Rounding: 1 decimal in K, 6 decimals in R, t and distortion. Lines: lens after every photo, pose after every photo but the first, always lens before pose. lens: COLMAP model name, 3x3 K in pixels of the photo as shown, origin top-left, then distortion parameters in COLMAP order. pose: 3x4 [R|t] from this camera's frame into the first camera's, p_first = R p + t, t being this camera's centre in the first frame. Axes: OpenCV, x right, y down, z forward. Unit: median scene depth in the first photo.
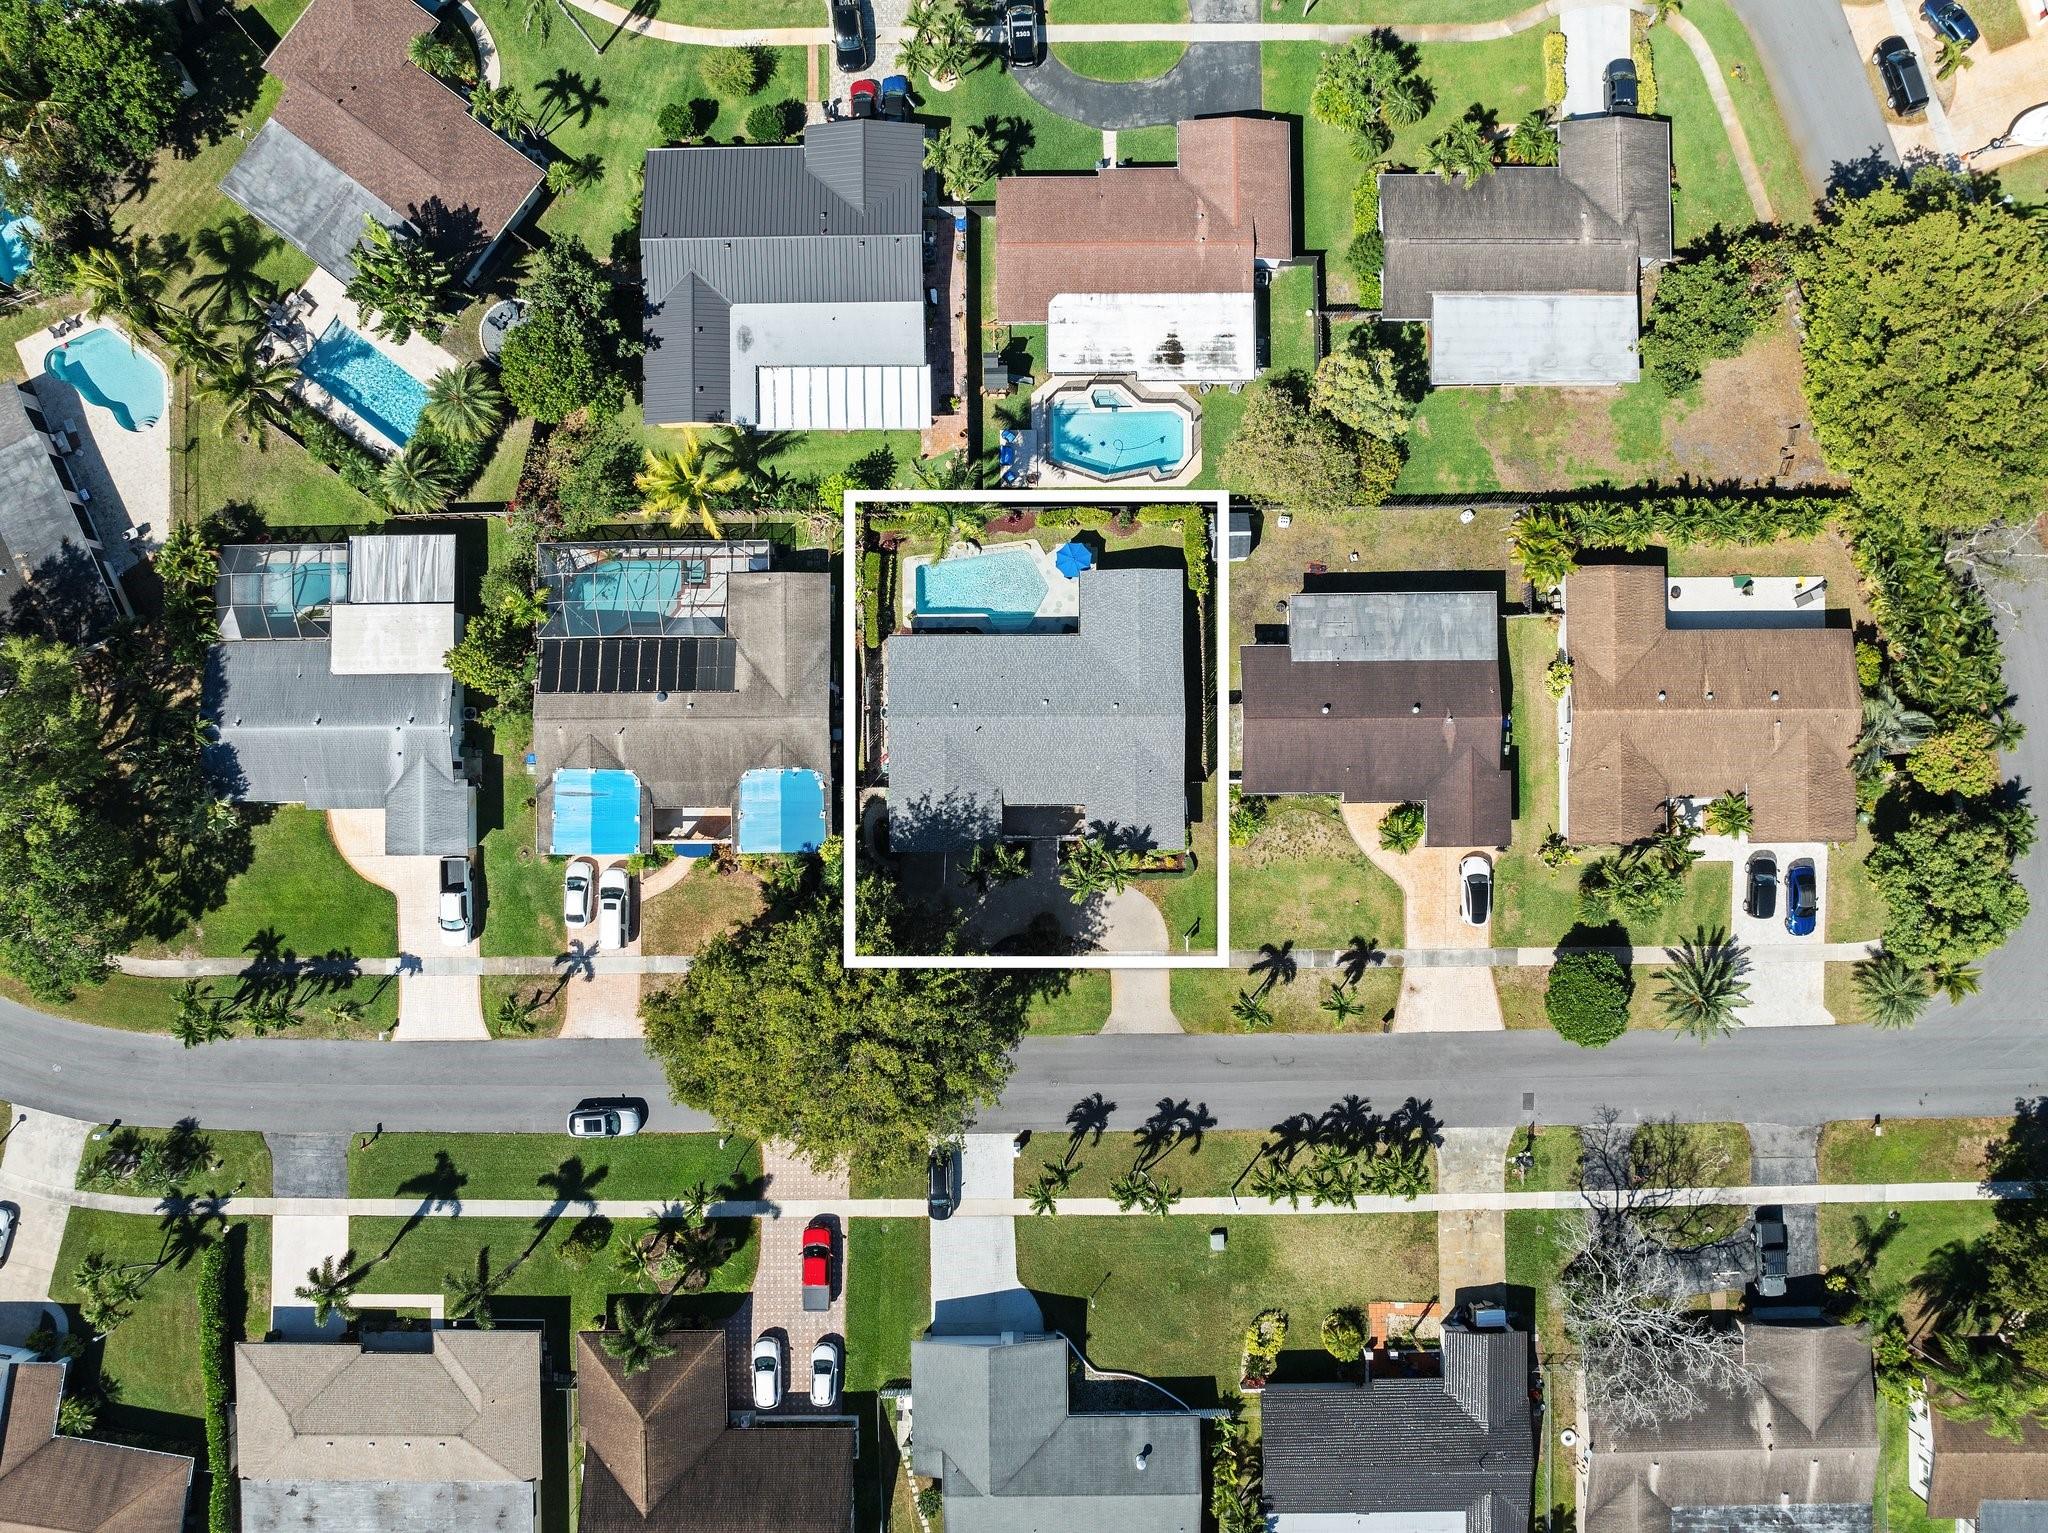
lens RADIAL K [[1439.9, 0, 1033.0], [0, 1439.9, 763.7], [0, 0, 1]] dist [-0.030082, 0.006713]
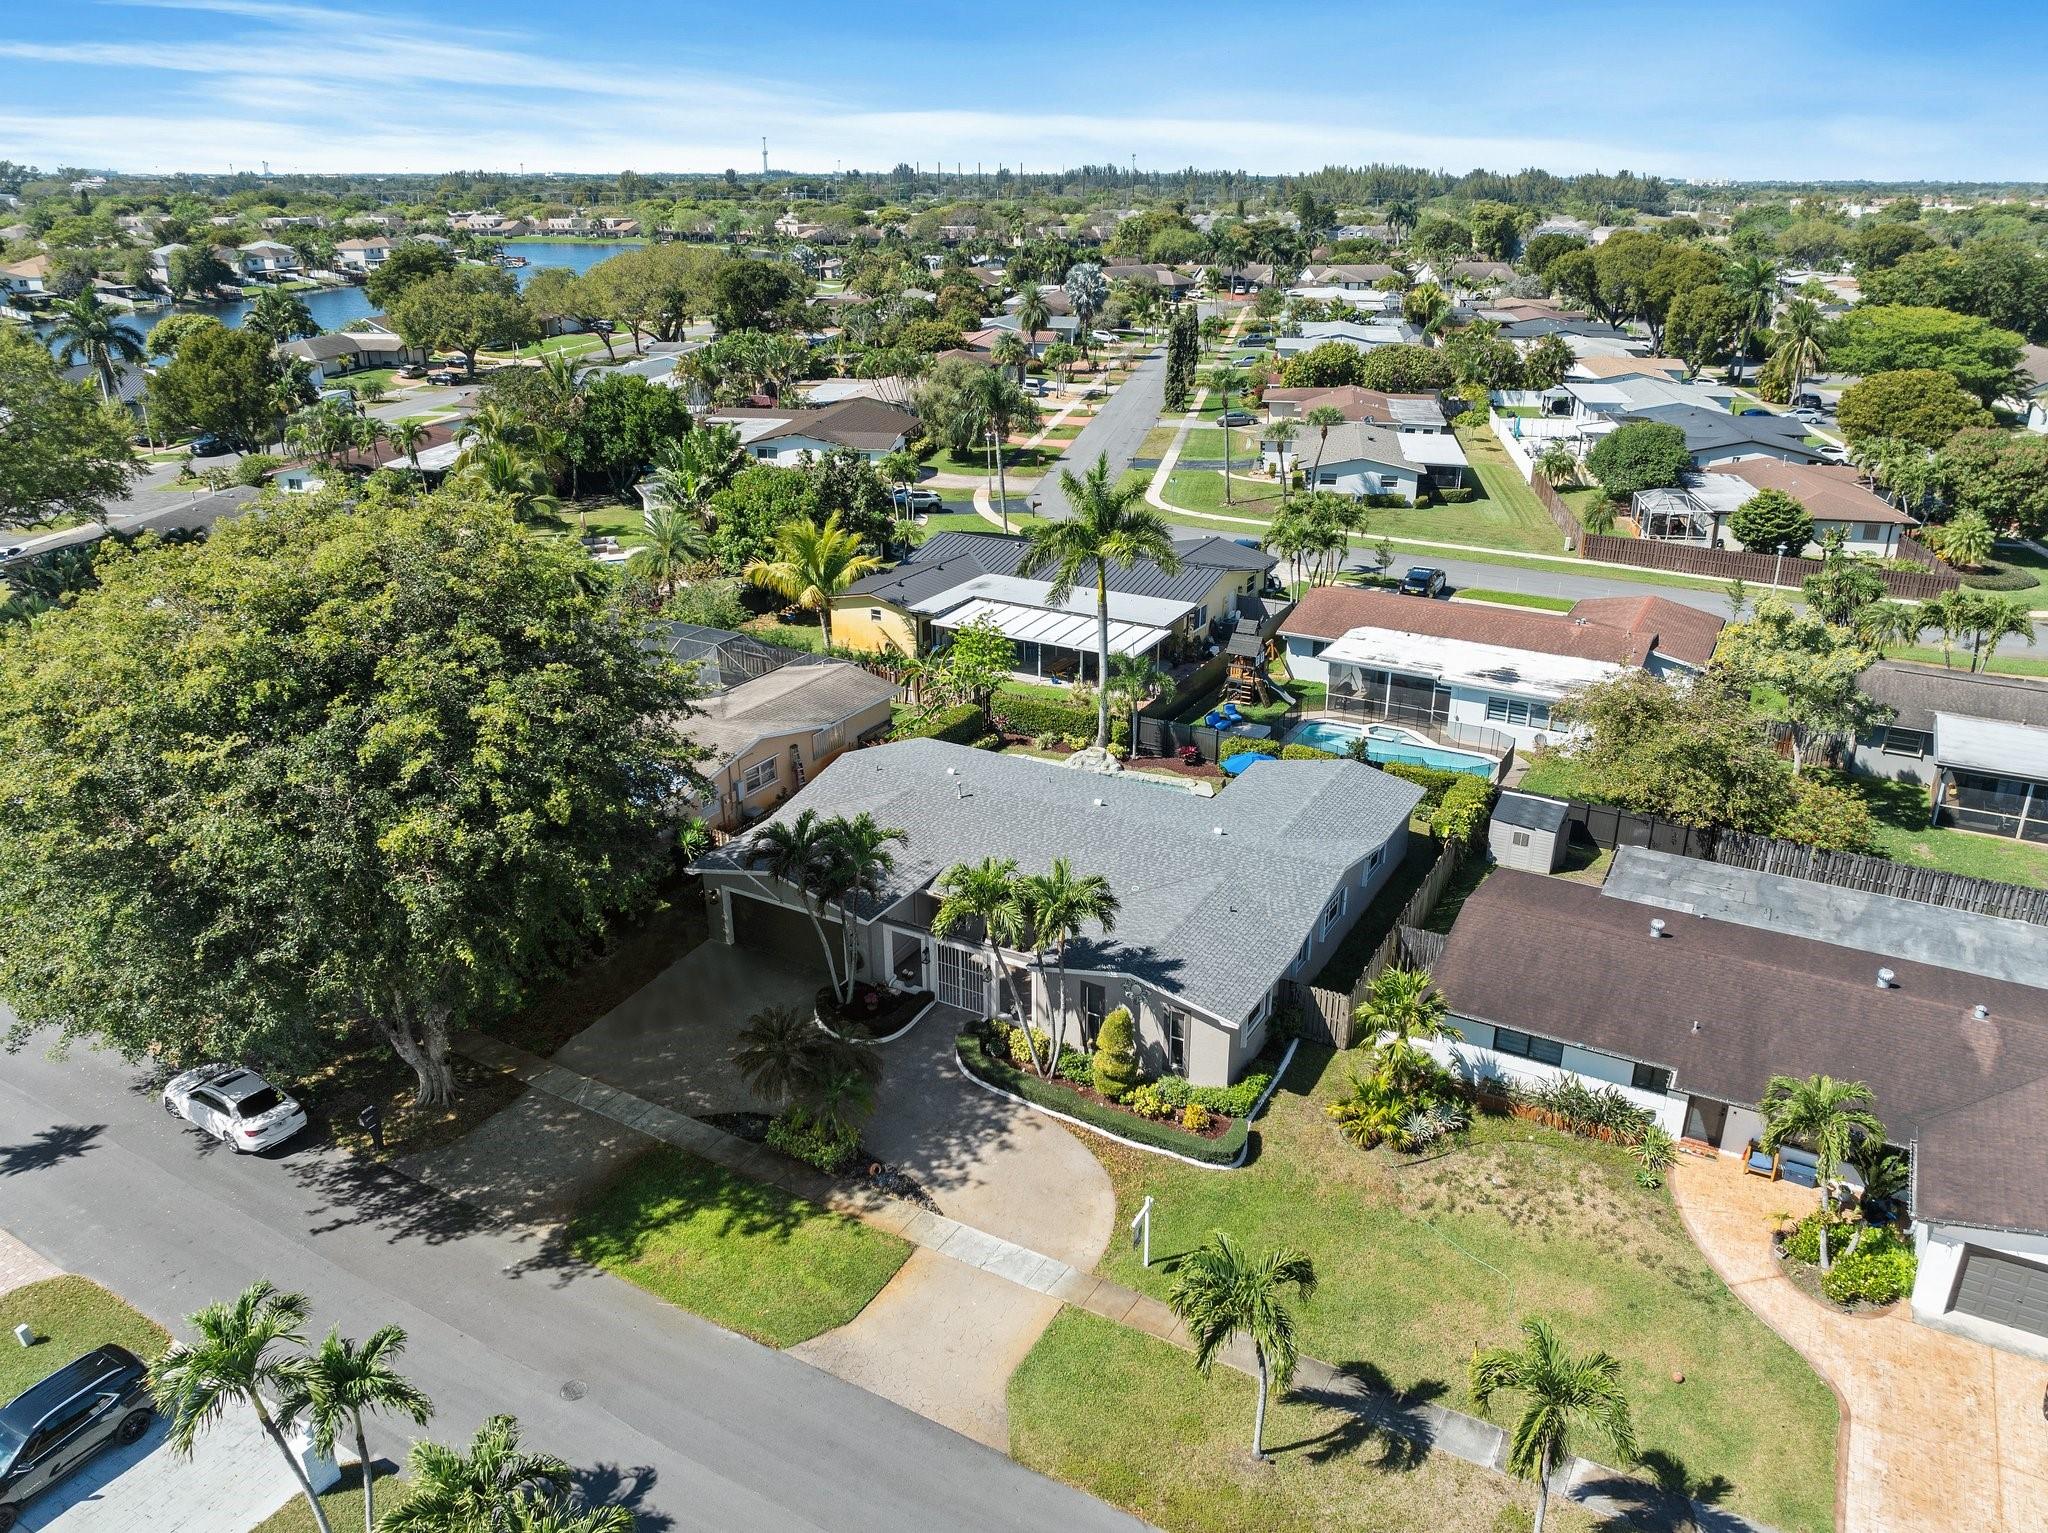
lens RADIAL K [[1477.8, 0, 1032.5], [0, 1477.8, 759.5], [0, 0, 1]] dist [-0.035732, 0.010257]
pose [[0.867372, 0.189866, -0.460019, 0.224008], [-0.497509, 0.307977, -0.810947, 0.389932], [-0.012296, 0.932256, 0.361591, 0.755153]]
